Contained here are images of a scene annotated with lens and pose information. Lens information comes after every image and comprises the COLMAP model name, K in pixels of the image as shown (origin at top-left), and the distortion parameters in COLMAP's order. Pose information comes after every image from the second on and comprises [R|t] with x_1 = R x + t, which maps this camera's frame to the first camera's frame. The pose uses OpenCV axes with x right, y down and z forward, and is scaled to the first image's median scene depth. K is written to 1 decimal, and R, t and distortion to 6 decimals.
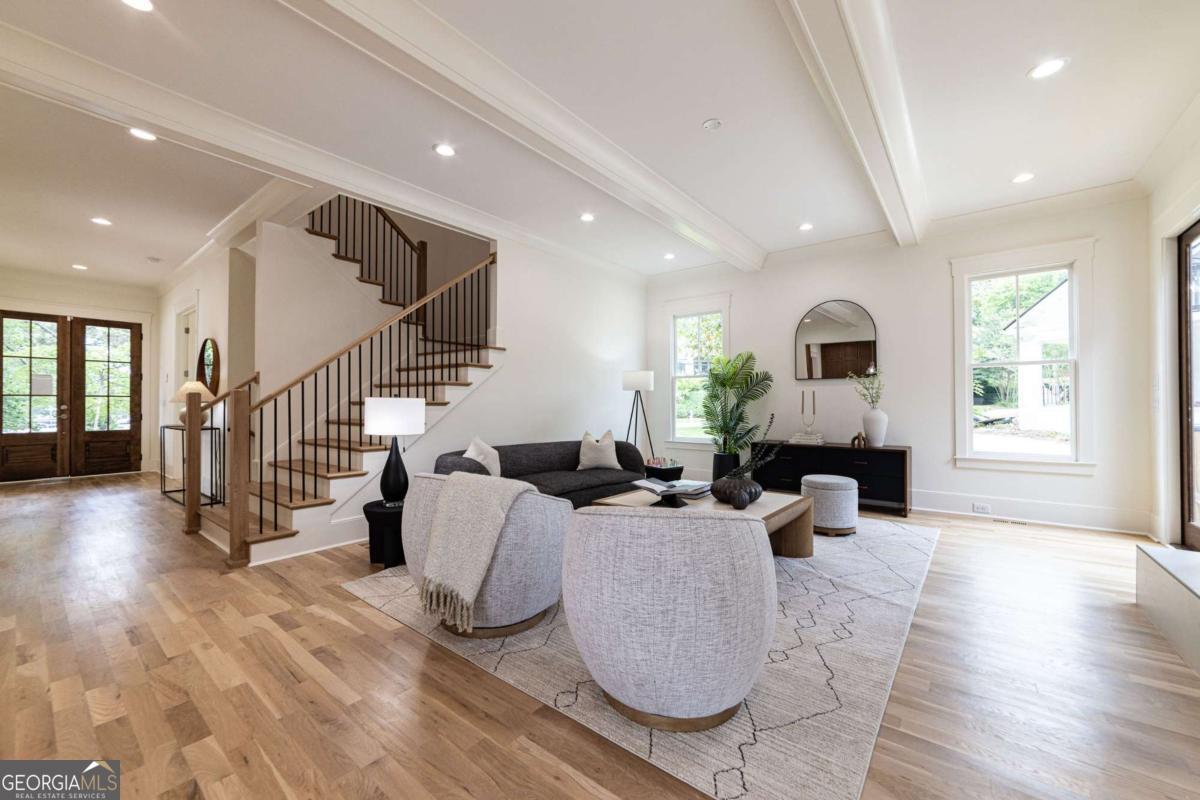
lens RADIAL K [[474.9, 0, 590.4], [0, 474.9, 401.9], [0, 0, 1]] dist [-0.011874, 0.003730]
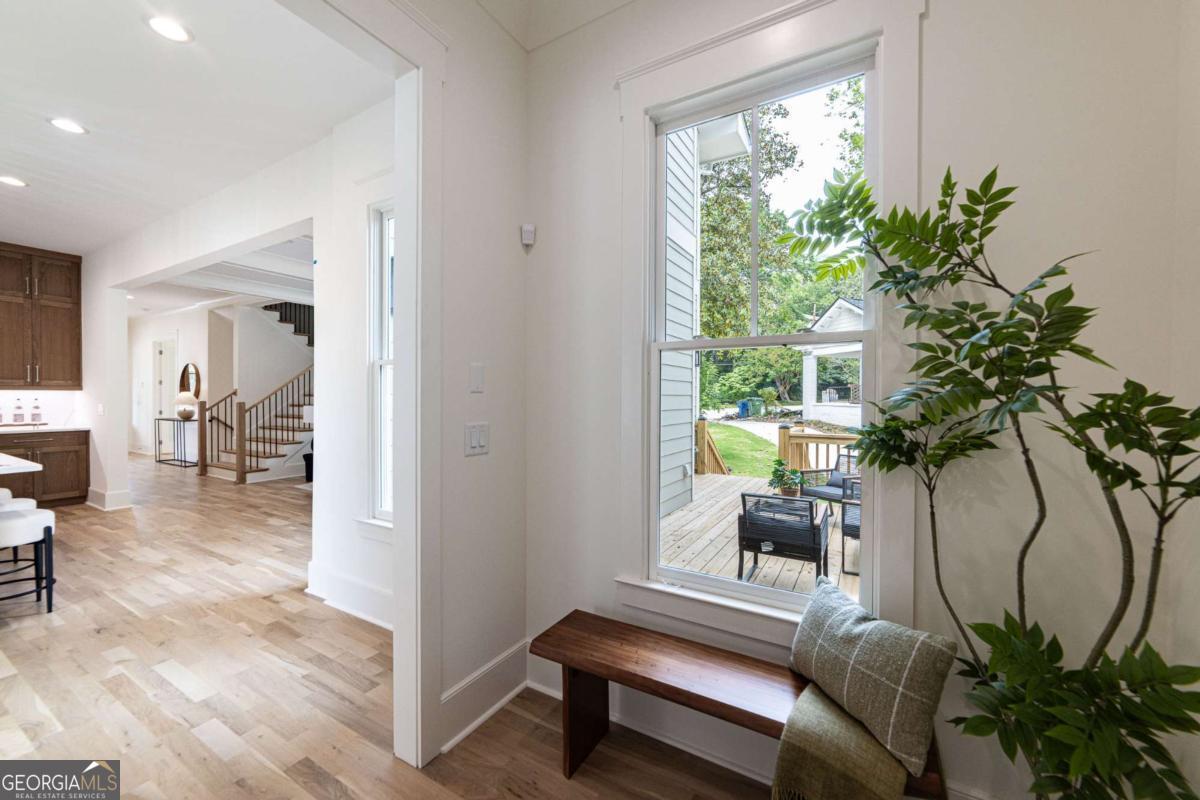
lens RADIAL K [[474.9, 0, 573.8], [0, 474.9, 398.1], [0, 0, 1]] dist [-0.011874, 0.003730]
pose [[0.994410, -0.002382, 0.105561, 0.349902], [0.001589, 0.999970, 0.007597, -0.037399], [-0.105576, -0.007387, 0.994384, -0.844481]]
